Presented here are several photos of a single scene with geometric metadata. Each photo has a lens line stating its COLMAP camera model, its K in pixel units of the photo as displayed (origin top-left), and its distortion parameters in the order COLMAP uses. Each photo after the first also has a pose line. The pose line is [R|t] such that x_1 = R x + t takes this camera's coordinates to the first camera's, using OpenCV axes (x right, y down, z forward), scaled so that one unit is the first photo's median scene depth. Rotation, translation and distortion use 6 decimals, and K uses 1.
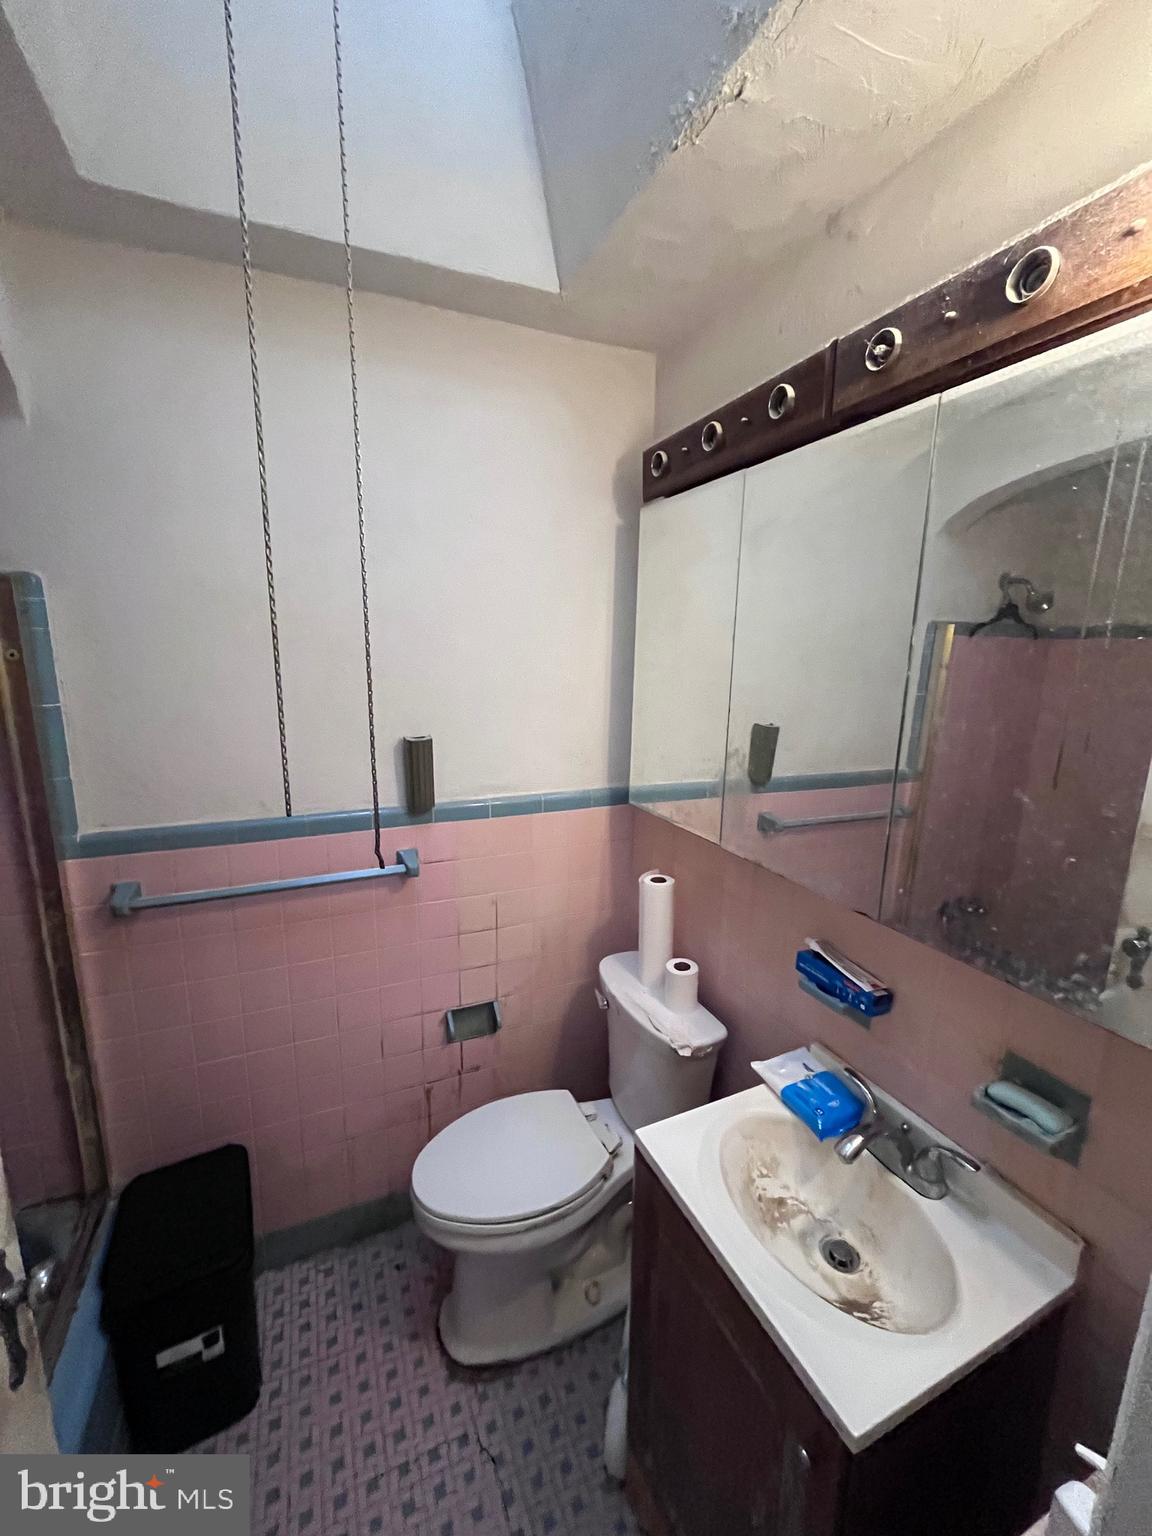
lens RADIAL K [[620.2, 0, 564.5], [0, 620.2, 772.6], [0, 0, 1]] dist [-0.000940, 0.000205]
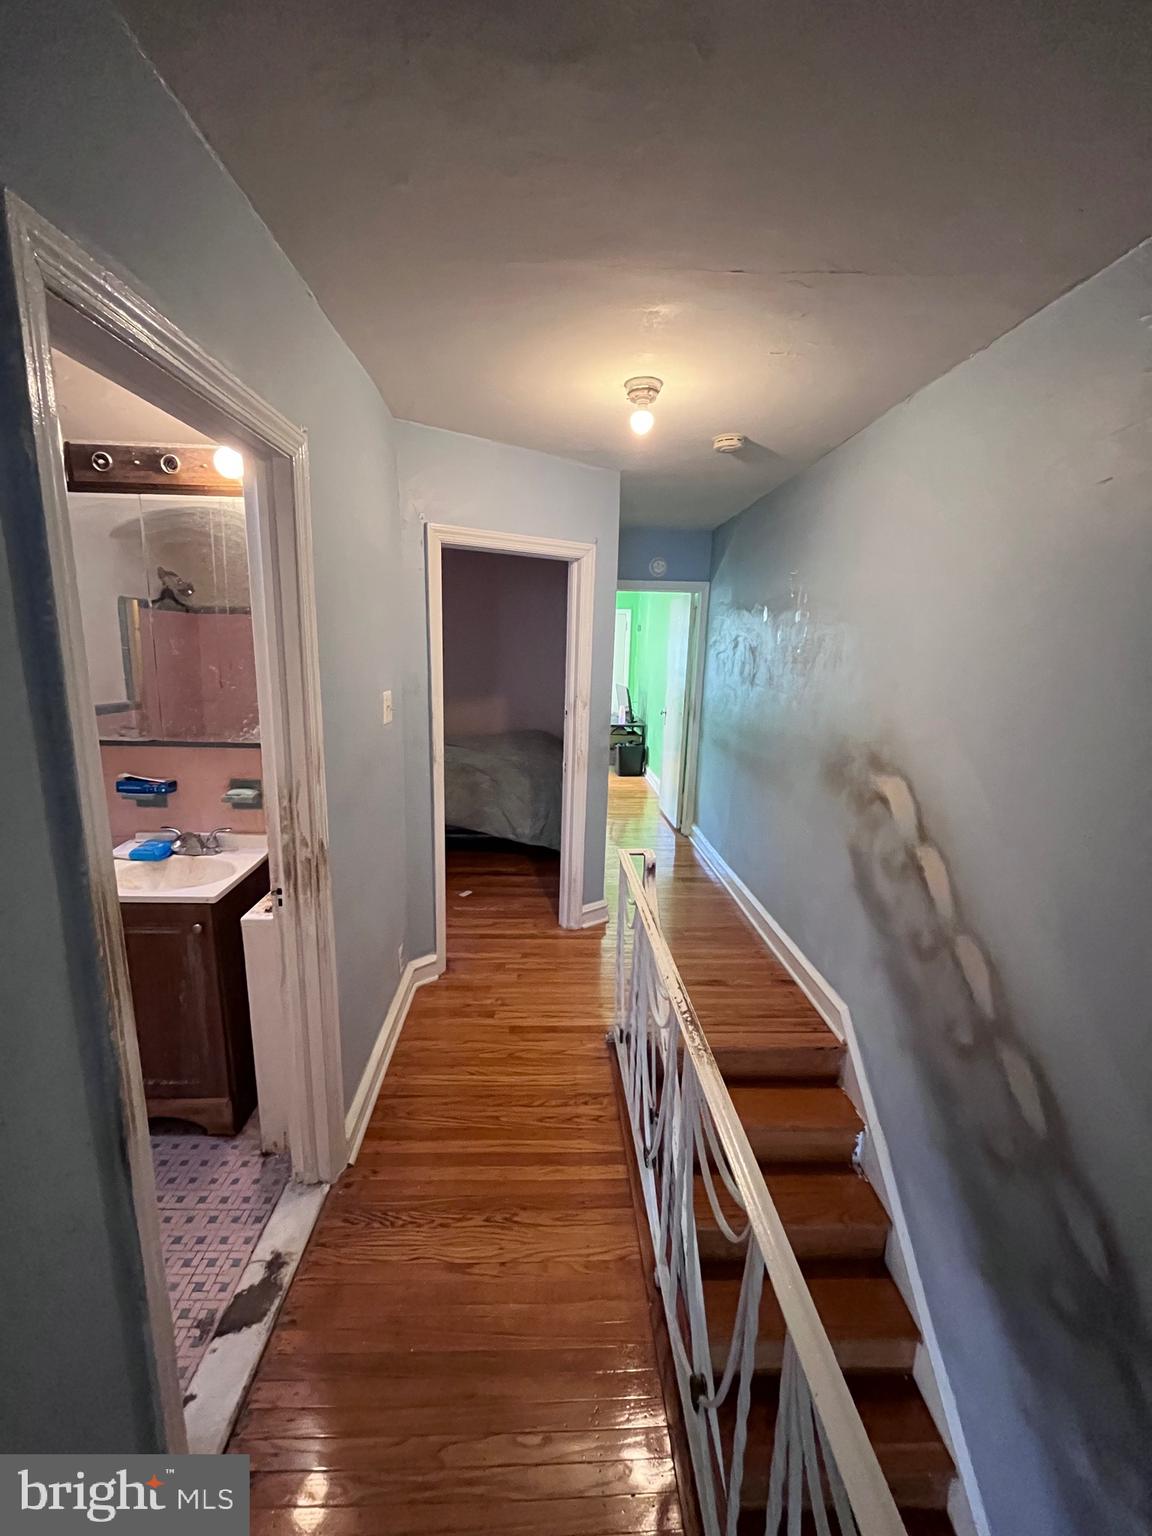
lens RADIAL K [[620.2, 0, 567.9], [0, 620.2, 770.5], [0, 0, 1]] dist [-0.000940, 0.000205]
pose [[0.367028, -0.177136, 0.913189, -0.855777], [0.150176, 0.980107, 0.129758, 0.249472], [-0.918008, 0.089514, 0.386328, -0.979988]]
